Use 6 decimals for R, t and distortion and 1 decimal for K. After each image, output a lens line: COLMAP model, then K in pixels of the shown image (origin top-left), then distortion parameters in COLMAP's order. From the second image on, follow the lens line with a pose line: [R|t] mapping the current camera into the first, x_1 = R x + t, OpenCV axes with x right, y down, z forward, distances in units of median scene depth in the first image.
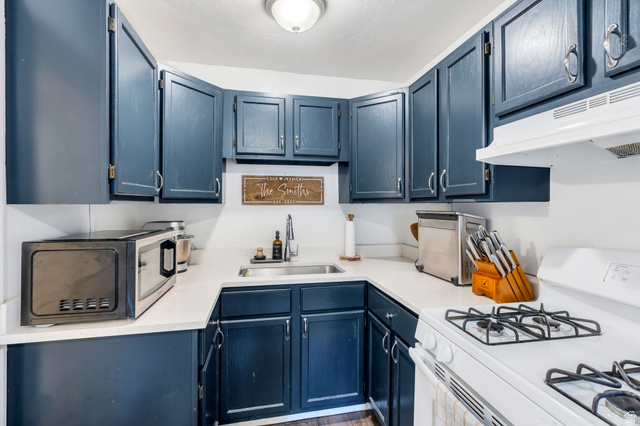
lens RADIAL K [[293.2, 0, 321.3], [0, 293.2, 199.0], [0, 0, 1]] dist [-0.001967, 0.000694]
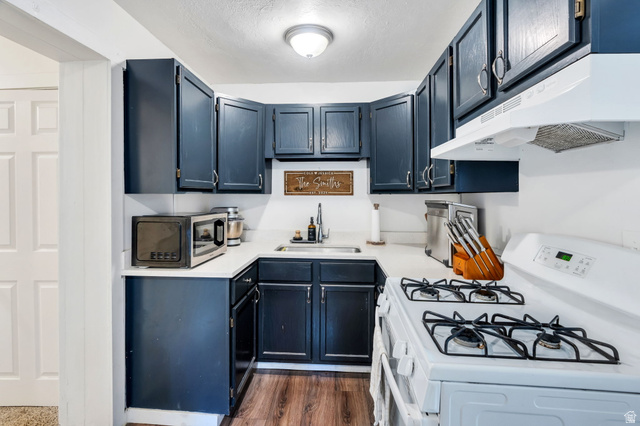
lens RADIAL K [[294.0, 0, 320.8], [0, 294.0, 191.1], [0, 0, 1]] dist [-0.001996, -0.000120]
pose [[0.964383, -0.001828, -0.264505, 0.268990], [0.002543, 0.999994, 0.002362, 0.001057], [0.264499, -0.002950, 0.964381, -0.194115]]
